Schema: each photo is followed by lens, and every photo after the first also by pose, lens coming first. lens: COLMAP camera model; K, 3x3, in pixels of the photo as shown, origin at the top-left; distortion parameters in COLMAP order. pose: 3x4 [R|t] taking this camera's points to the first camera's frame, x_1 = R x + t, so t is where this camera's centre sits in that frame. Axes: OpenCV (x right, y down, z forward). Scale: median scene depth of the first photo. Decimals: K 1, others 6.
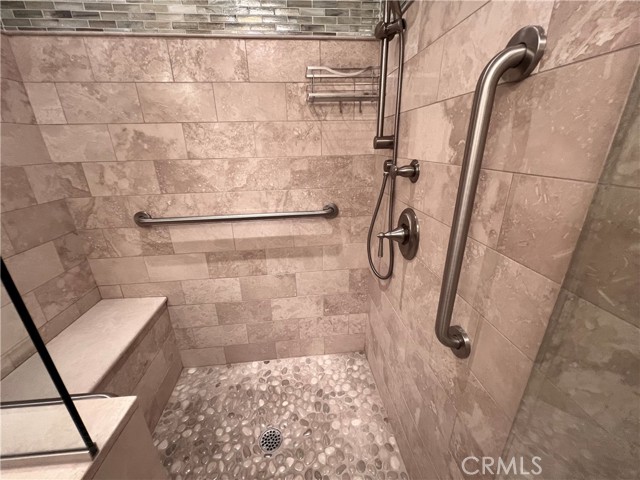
lens RADIAL K [[257.4, 0, 319.7], [0, 257.4, 239.0], [0, 0, 1]] dist [-0.008643, 0.000208]
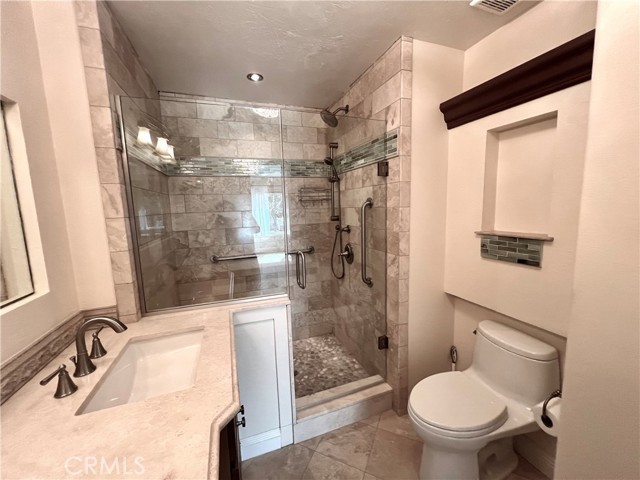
lens RADIAL K [[257.4, 0, 320.8], [0, 257.4, 240.8], [0, 0, 1]] dist [-0.008643, 0.000208]
pose [[0.967799, -0.045767, 0.247527, -0.437714], [0.099965, 0.972347, -0.211066, 0.294765], [-0.231022, 0.229013, 0.945612, -1.087620]]
